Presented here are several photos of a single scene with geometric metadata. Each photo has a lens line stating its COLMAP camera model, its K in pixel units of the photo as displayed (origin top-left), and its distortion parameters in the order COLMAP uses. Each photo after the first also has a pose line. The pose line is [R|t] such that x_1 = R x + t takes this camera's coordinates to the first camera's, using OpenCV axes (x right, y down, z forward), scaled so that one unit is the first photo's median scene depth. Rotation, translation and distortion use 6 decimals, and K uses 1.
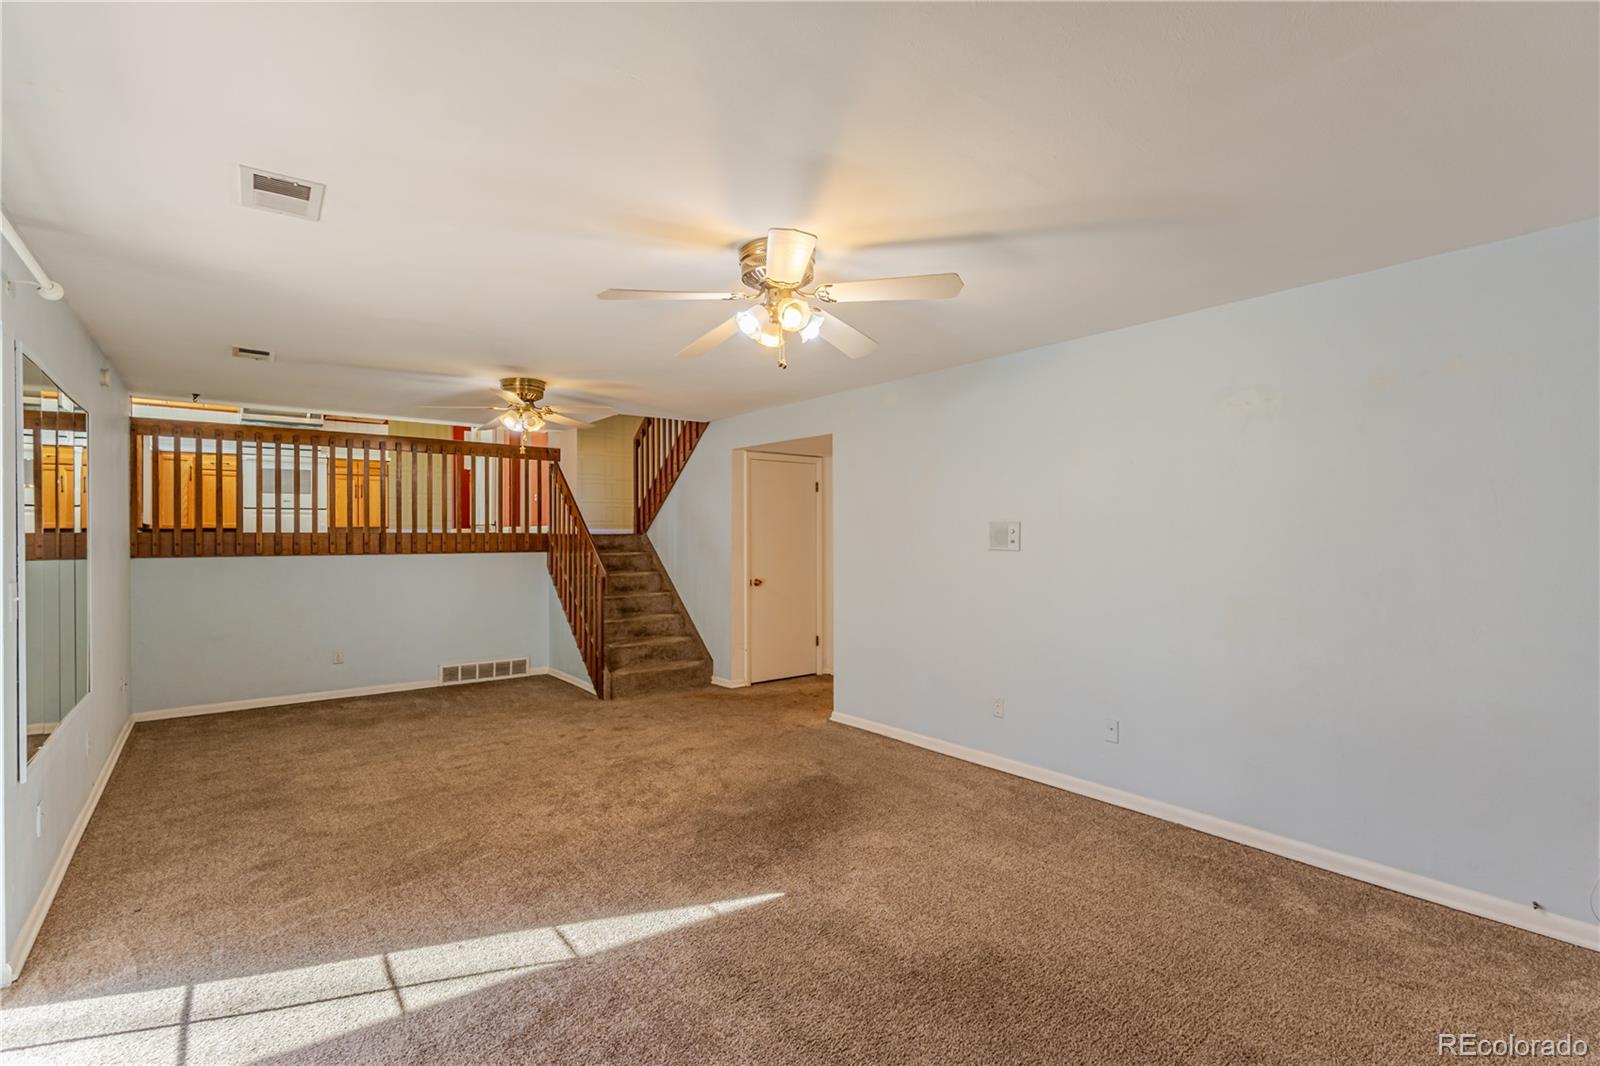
lens RADIAL K [[737.6, 0, 799.9], [0, 737.6, 530.0], [0, 0, 1]] dist [0.001370, 0.000312]
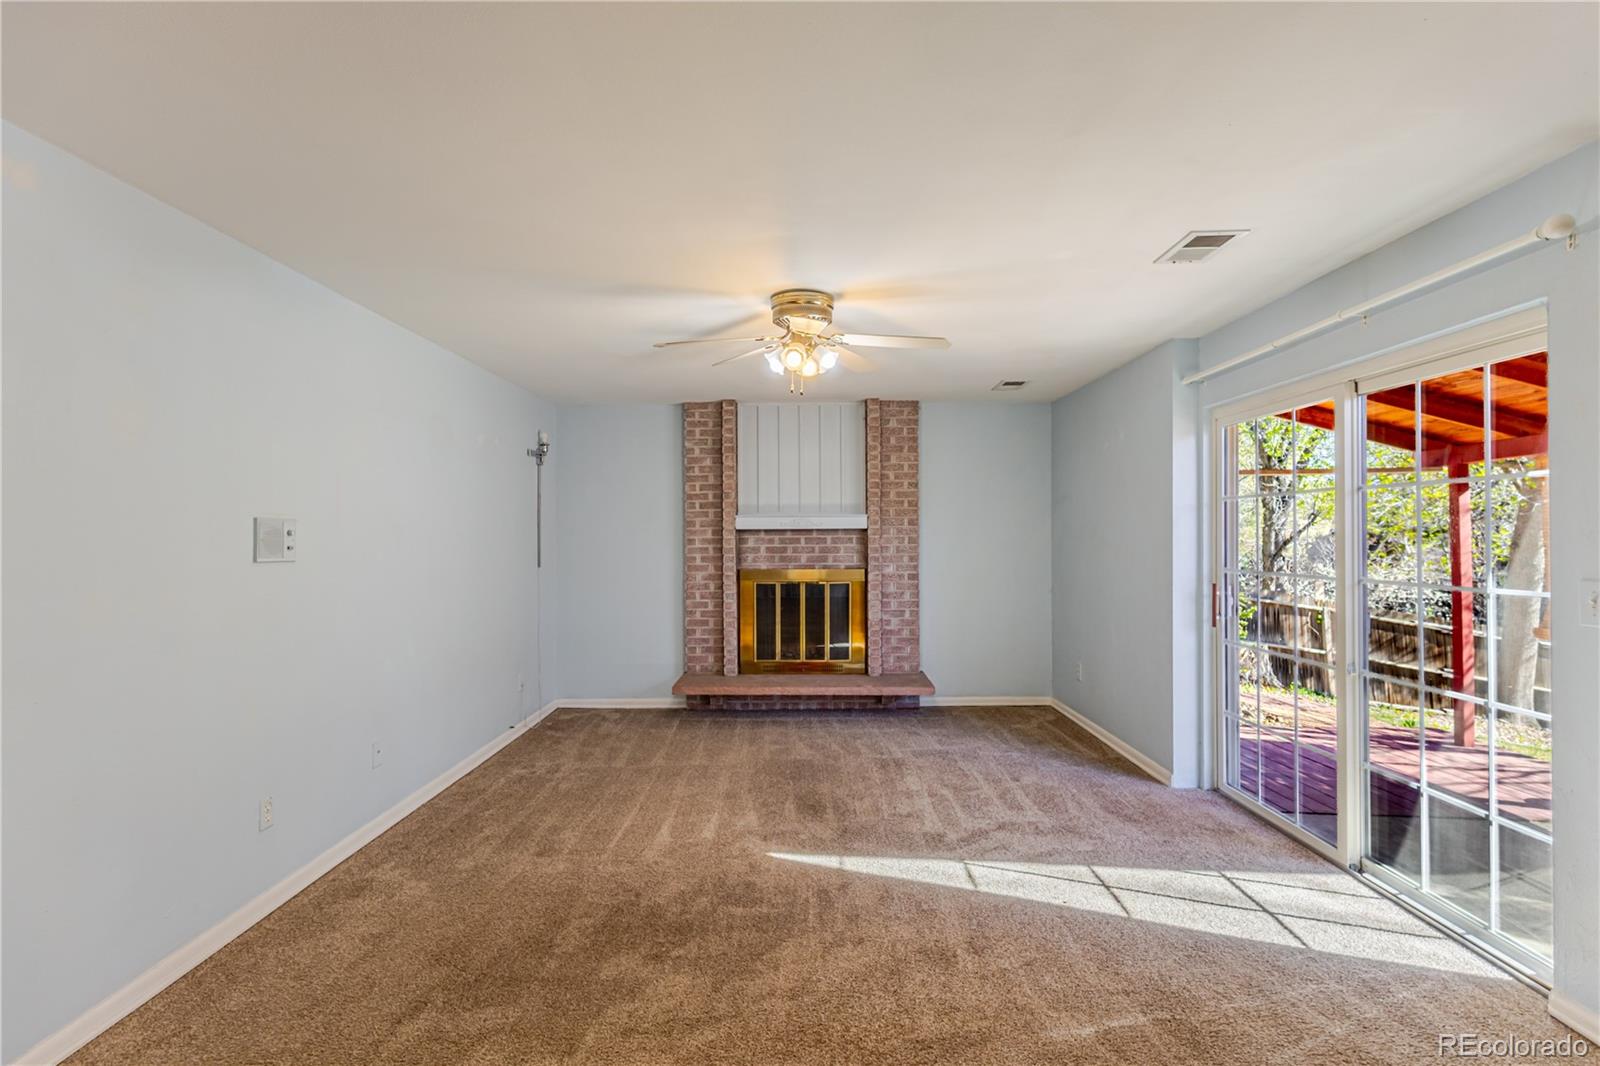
lens RADIAL K [[733.6, 0, 800.0], [0, 733.6, 533.0], [0, 0, 1]] dist [0.000771, 0.000349]
pose [[-0.786058, 0.011478, 0.618046, -0.493941], [0.006328, 0.999925, -0.010521, 0.011841], [-0.618121, -0.004359, -0.786071, 1.235141]]
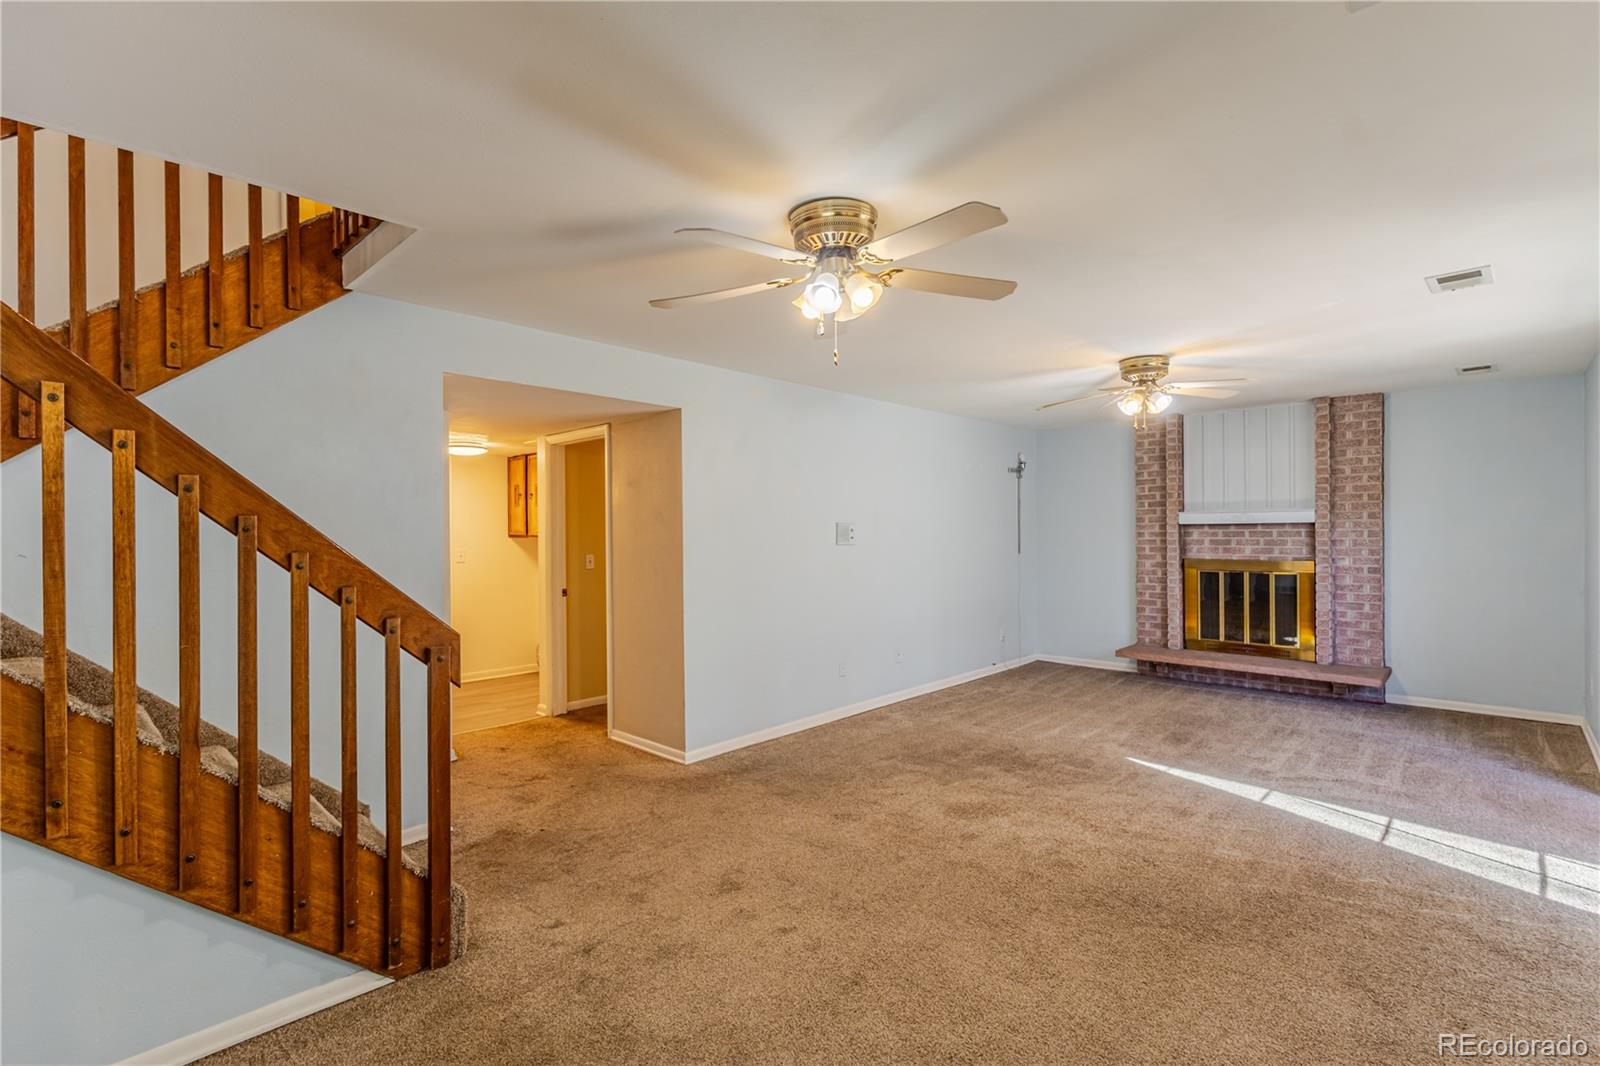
lens RADIAL K [[737.6, 0, 799.9], [0, 737.6, 530.0], [0, 0, 1]] dist [0.001370, 0.000312]
pose [[-0.145655, 0.007860, 0.989304, -0.995465], [0.004812, 0.999962, -0.007236, 0.010291], [-0.989324, 0.003707, -0.145687, 1.281045]]
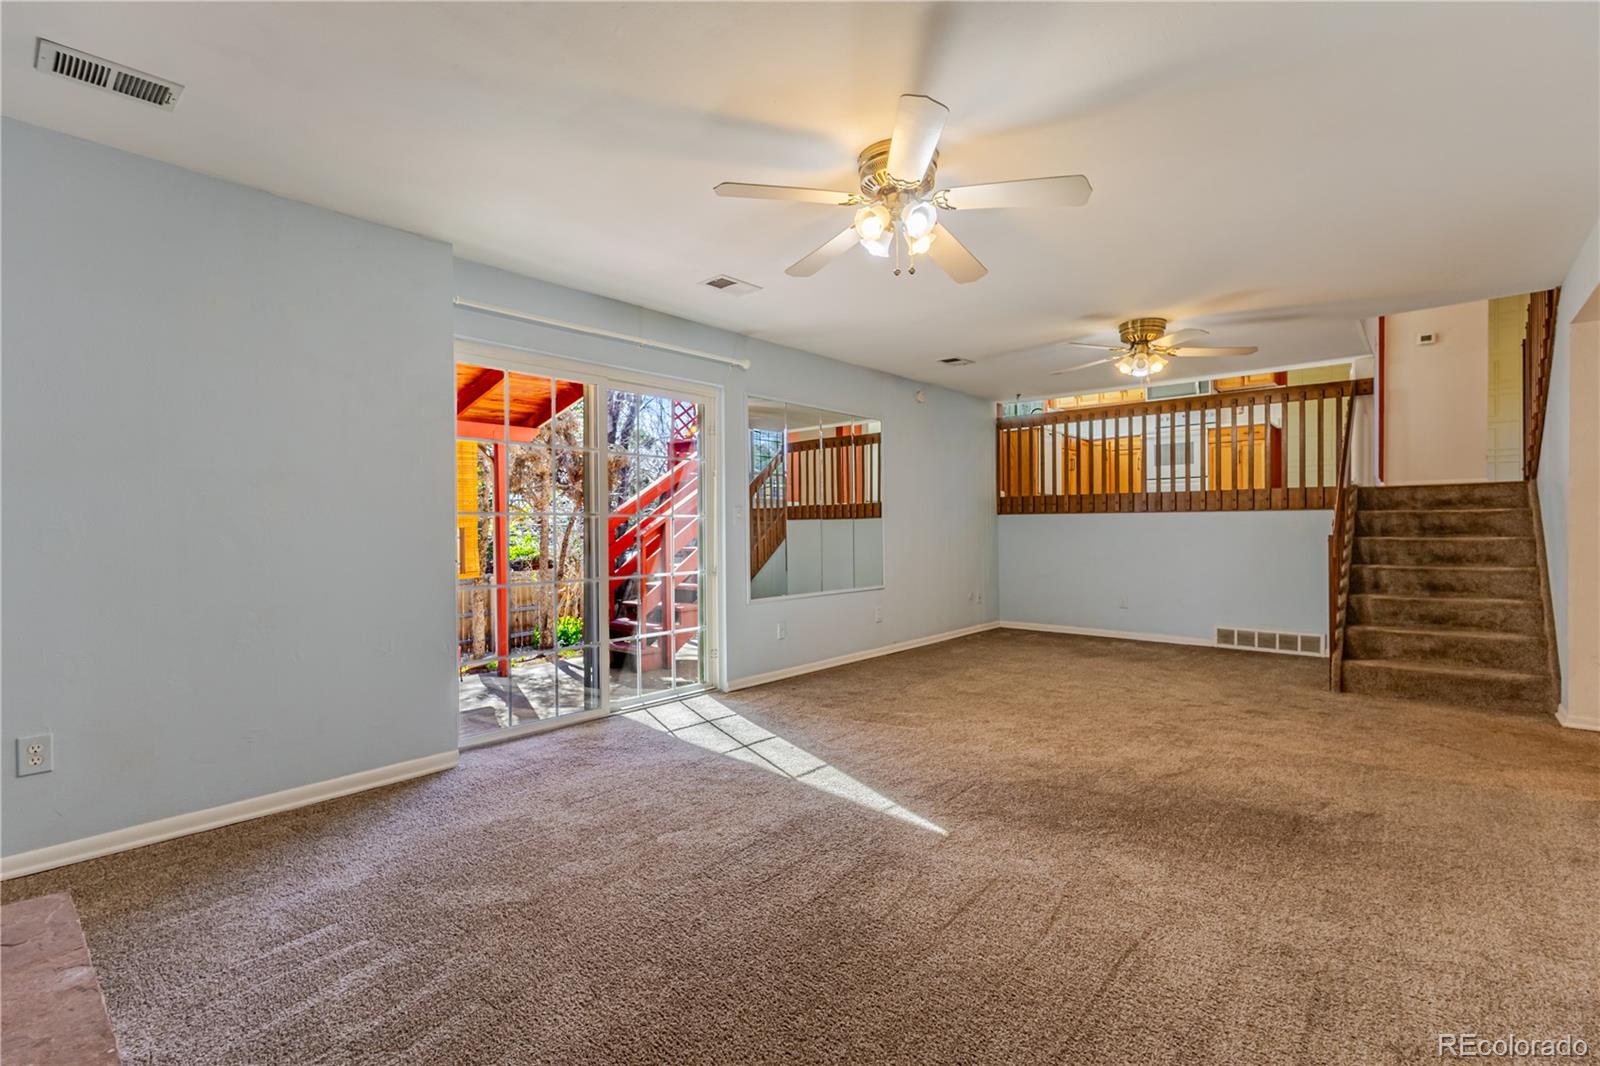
lens RADIAL K [[743.1, 0, 806.2], [0, 743.1, 531.0], [0, 0, 1]] dist [0.002215, 0.000403]
pose [[0.185089, 0.005561, -0.982706, 0.586440], [0.011838, 0.999899, 0.007888, 0.067915], [0.982651, -0.013093, 0.185004, 0.441469]]
